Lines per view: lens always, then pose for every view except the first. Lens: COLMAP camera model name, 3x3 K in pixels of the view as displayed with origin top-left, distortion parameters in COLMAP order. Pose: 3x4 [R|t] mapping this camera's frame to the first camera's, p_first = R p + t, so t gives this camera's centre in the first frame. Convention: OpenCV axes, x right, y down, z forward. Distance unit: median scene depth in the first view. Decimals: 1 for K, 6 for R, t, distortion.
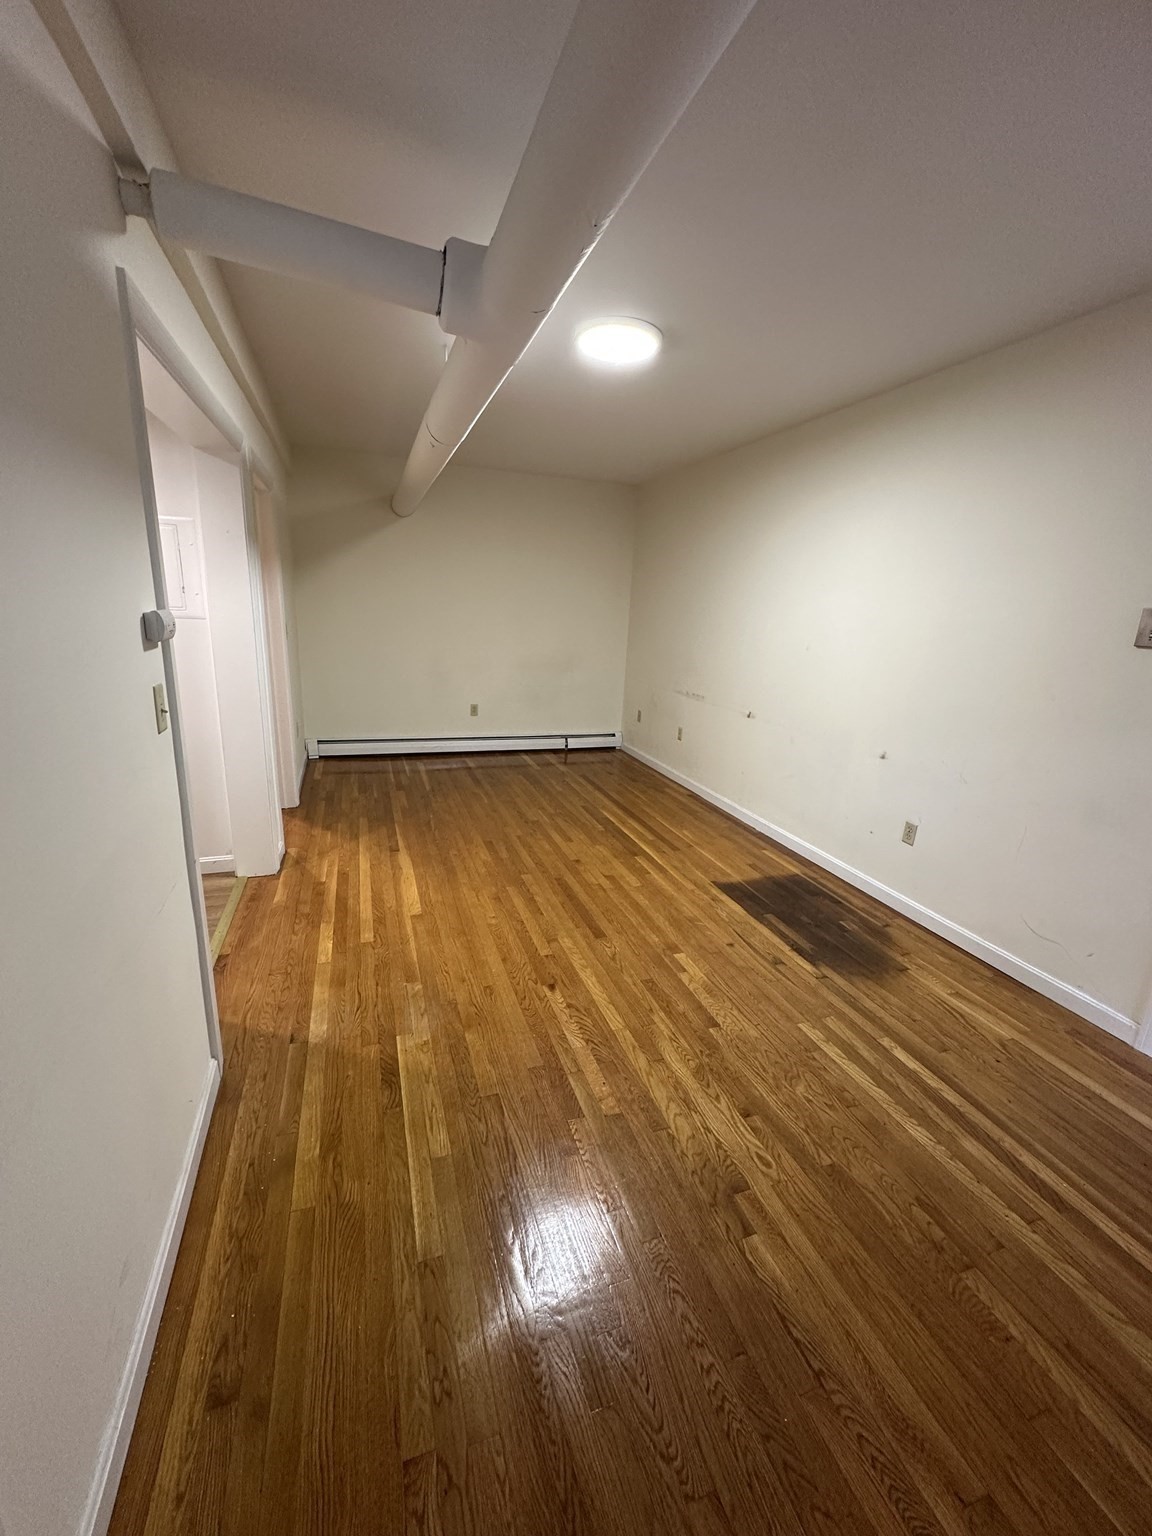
lens RADIAL K [[610.5, 0, 578.2], [0, 610.5, 773.3], [0, 0, 1]] dist [-0.001608, 0.000090]
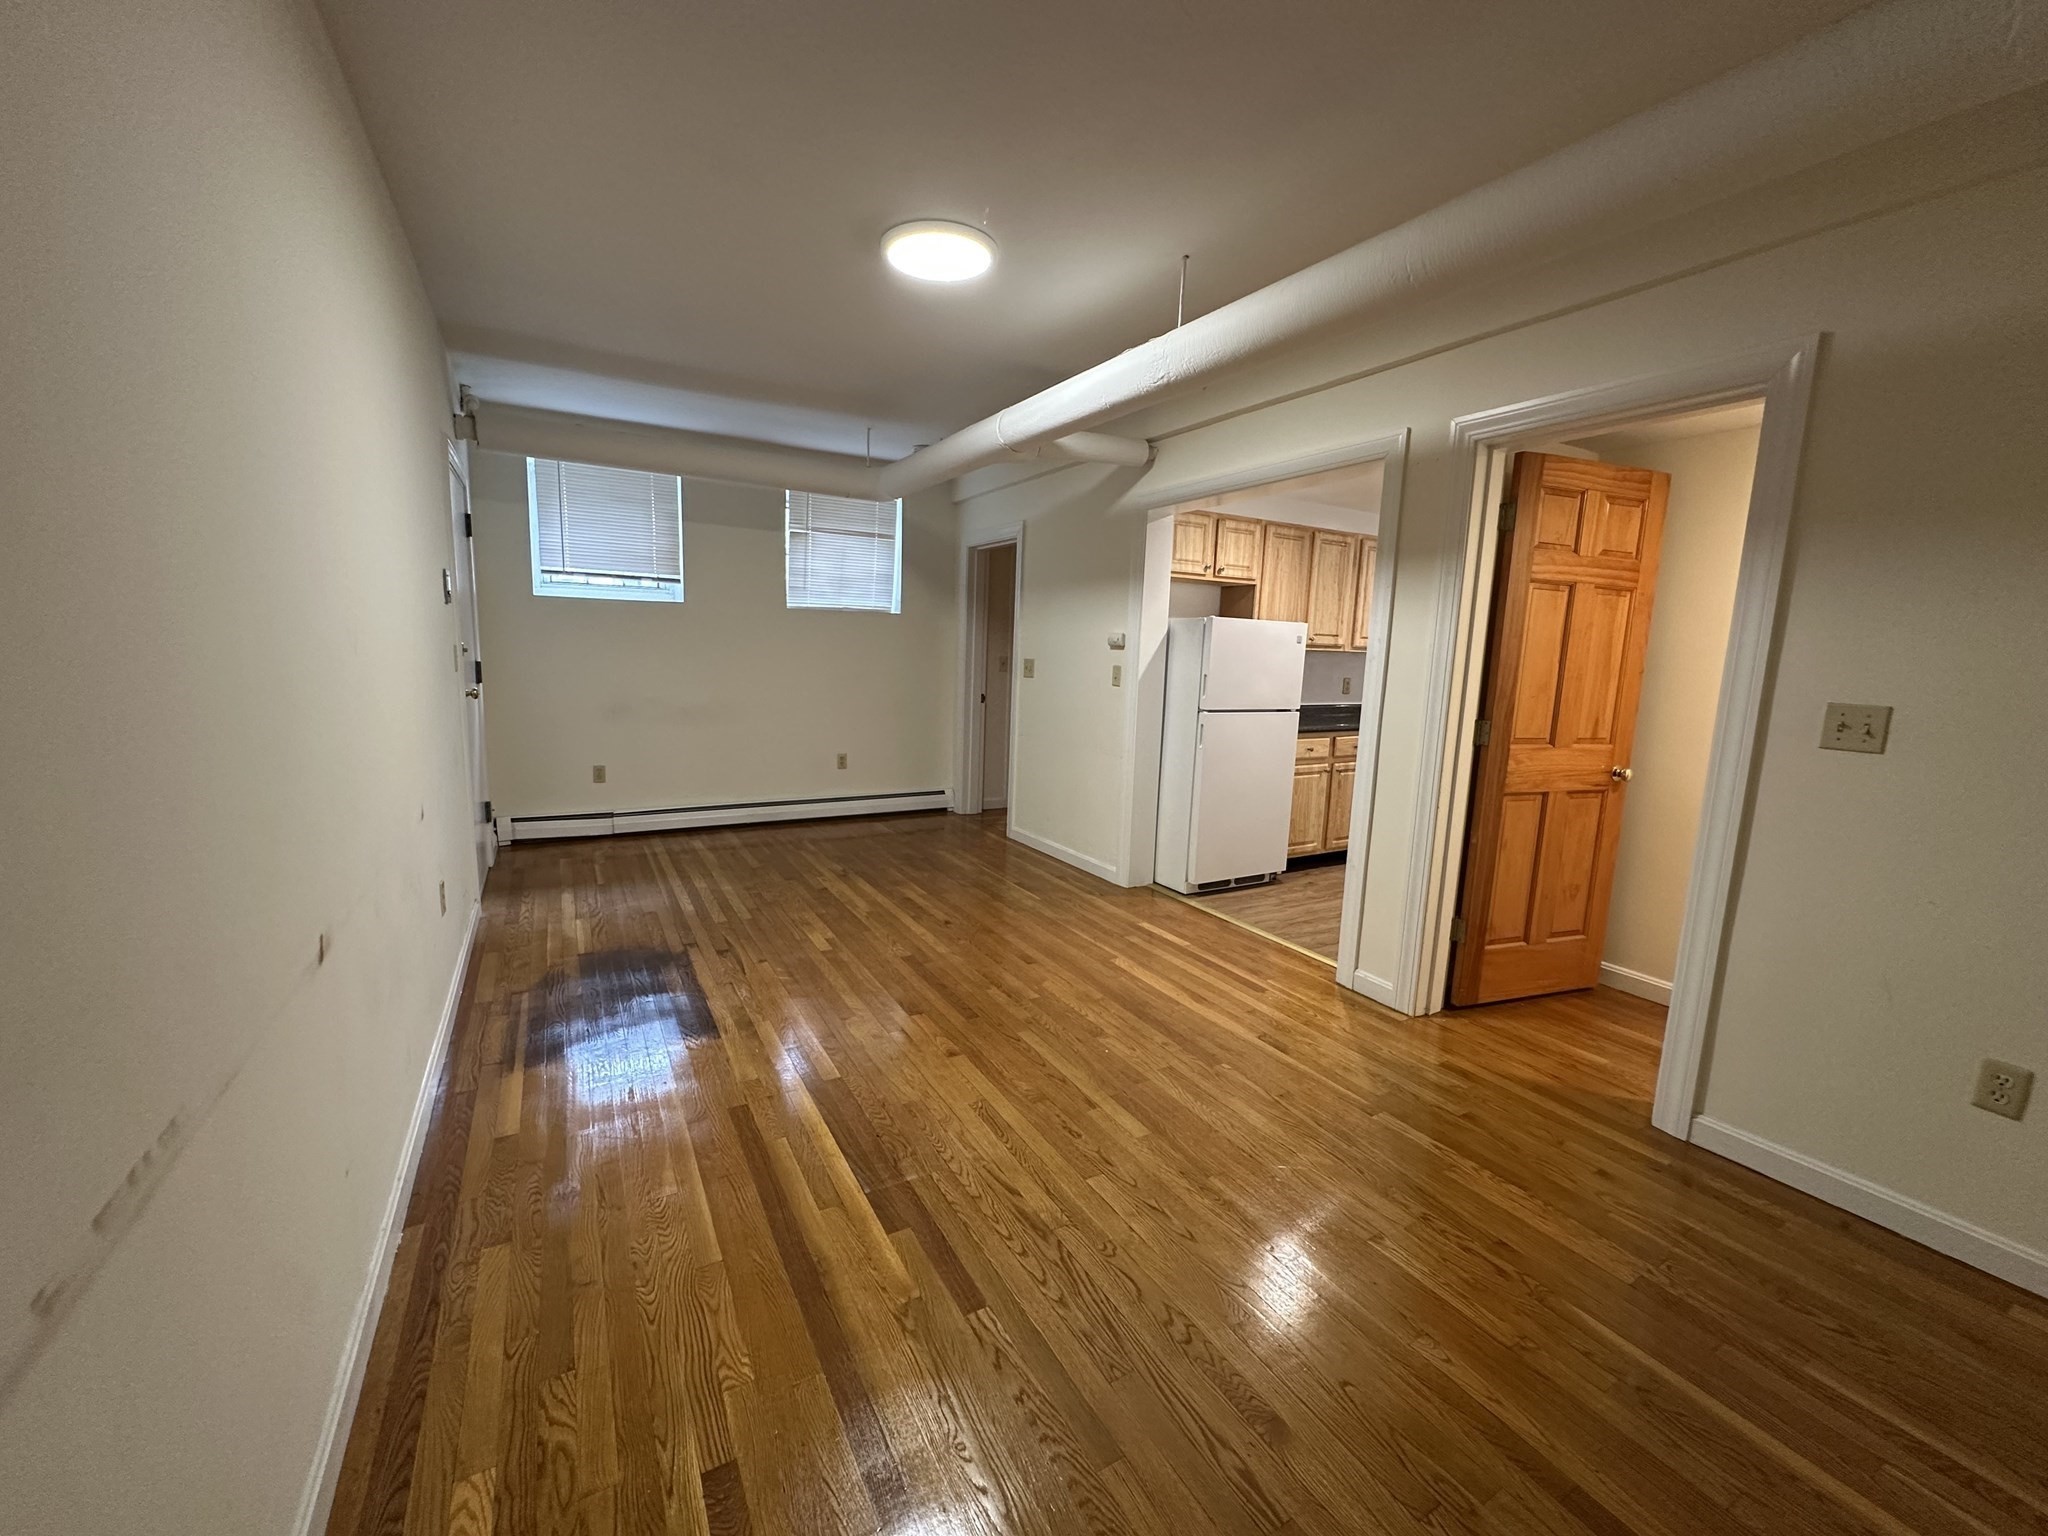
lens RADIAL K [[813.9, 0, 1025.2], [0, 813.9, 769.3], [0, 0, 1]] dist [-0.001608, 0.000090]
pose [[-0.980115, -0.050279, -0.191953, 0.100530], [-0.123786, 0.910981, 0.393435, -0.445333], [0.155084, 0.409372, -0.899090, 1.801844]]
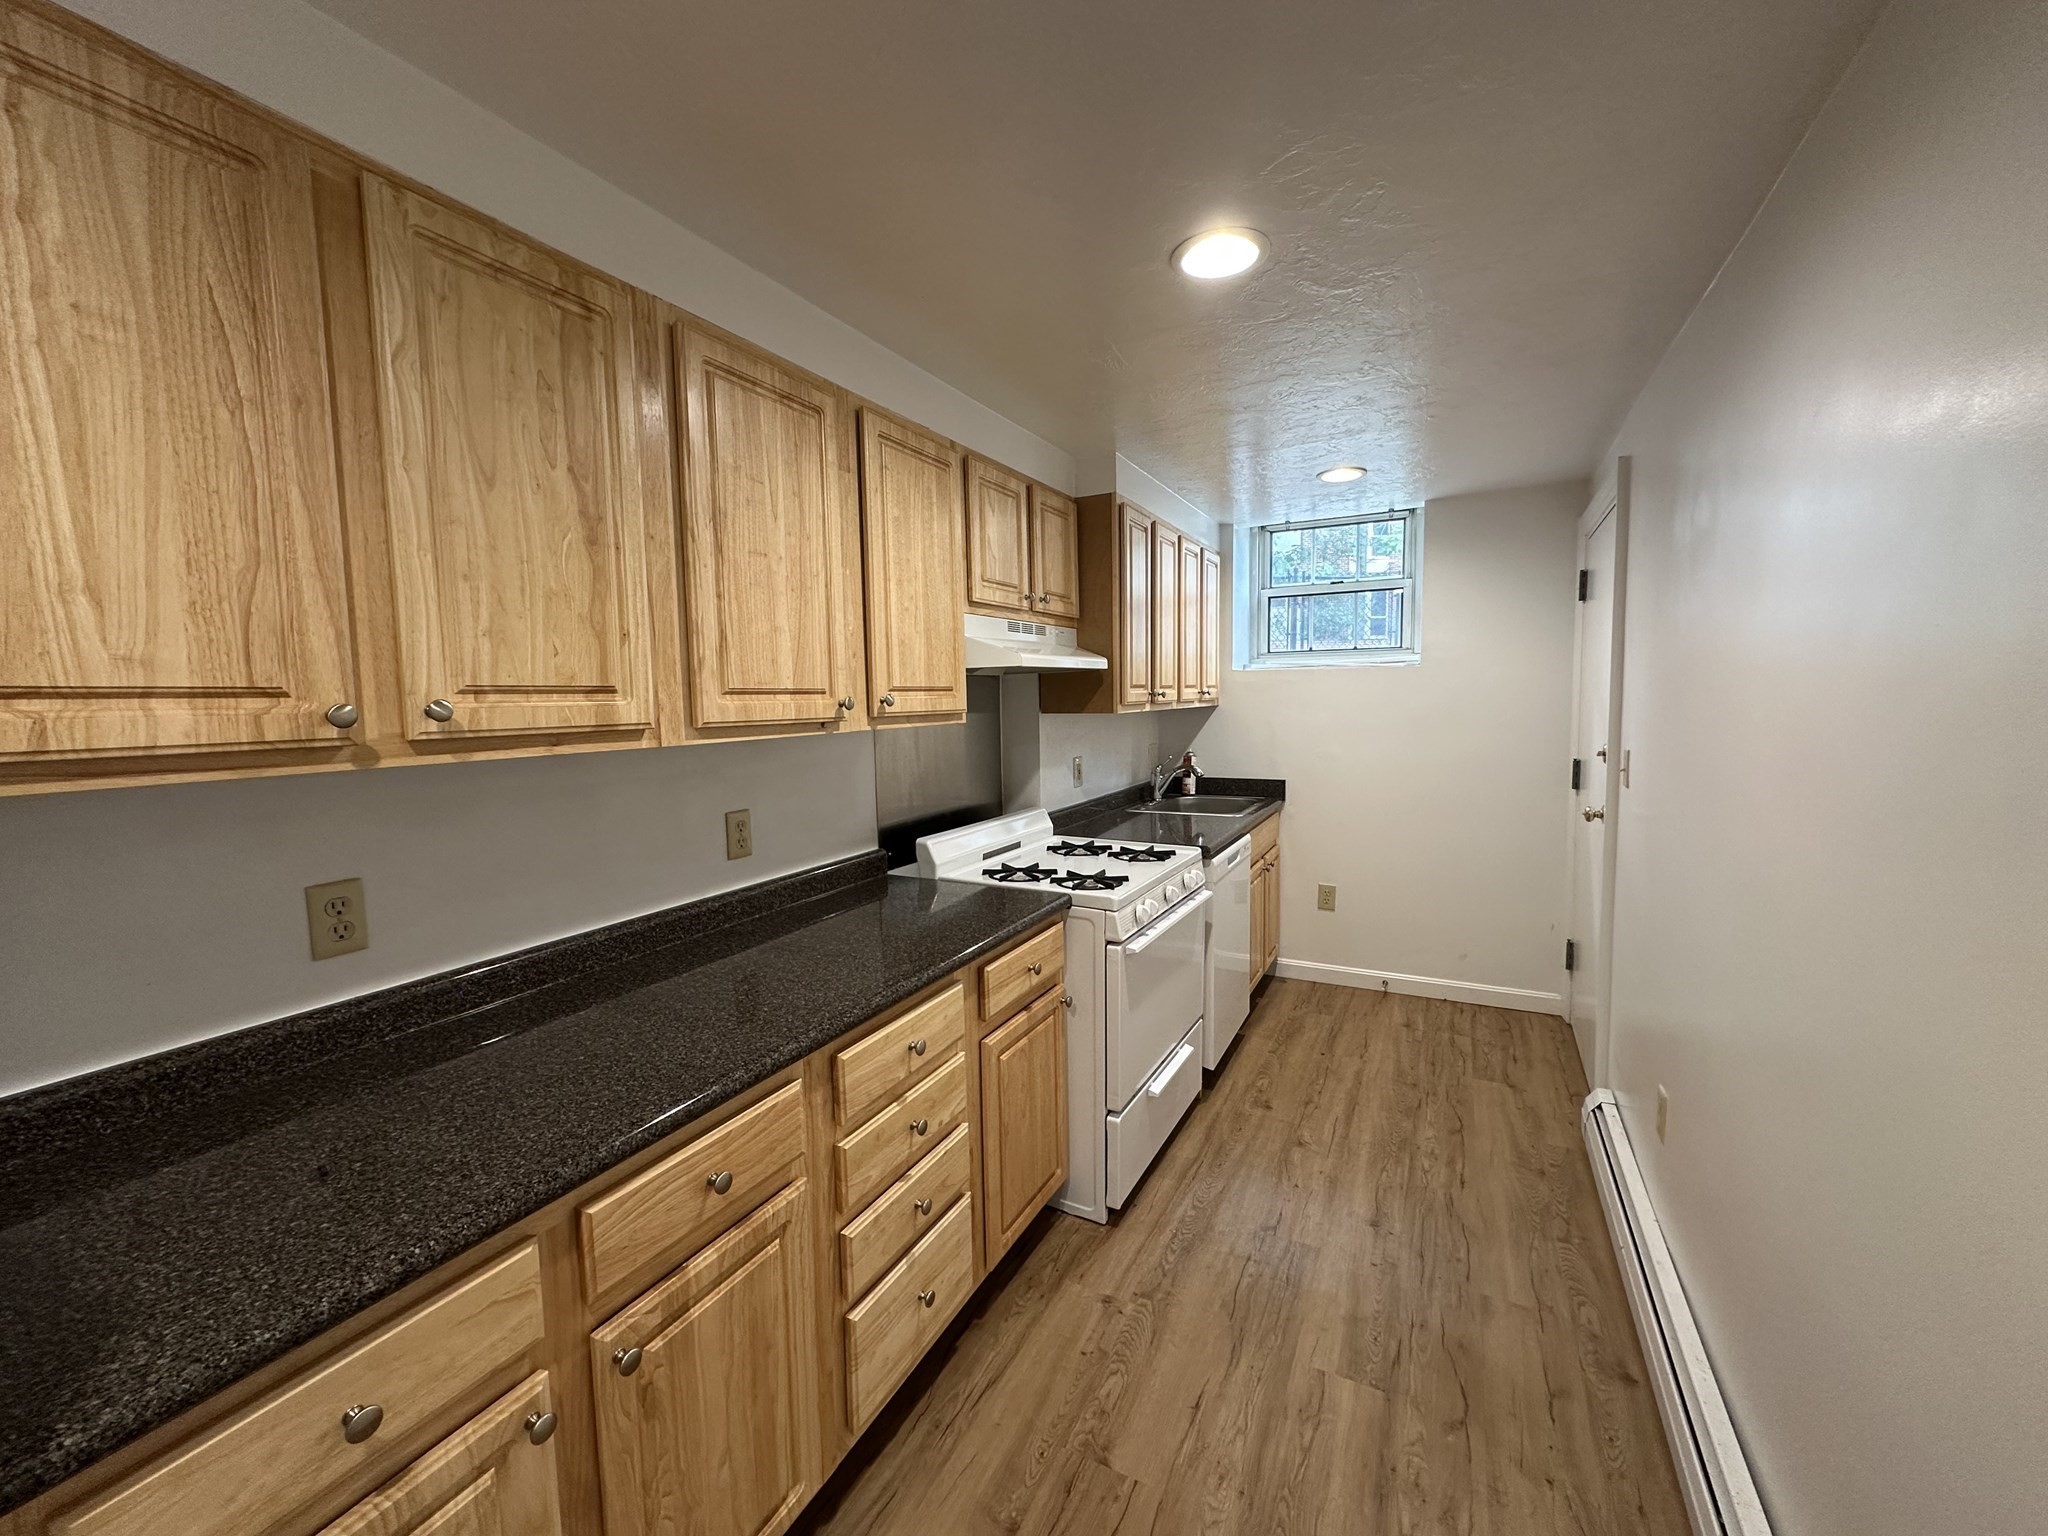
lens RADIAL K [[813.9, 0, 1028.2], [0, 813.9, 764.5], [0, 0, 1]] dist [-0.001608, 0.000090]
pose [[-0.729883, 0.025665, -0.683090, -0.705311], [-0.195070, 0.949922, 0.244123, -0.223193], [0.655147, 0.311431, -0.688326, 0.722955]]
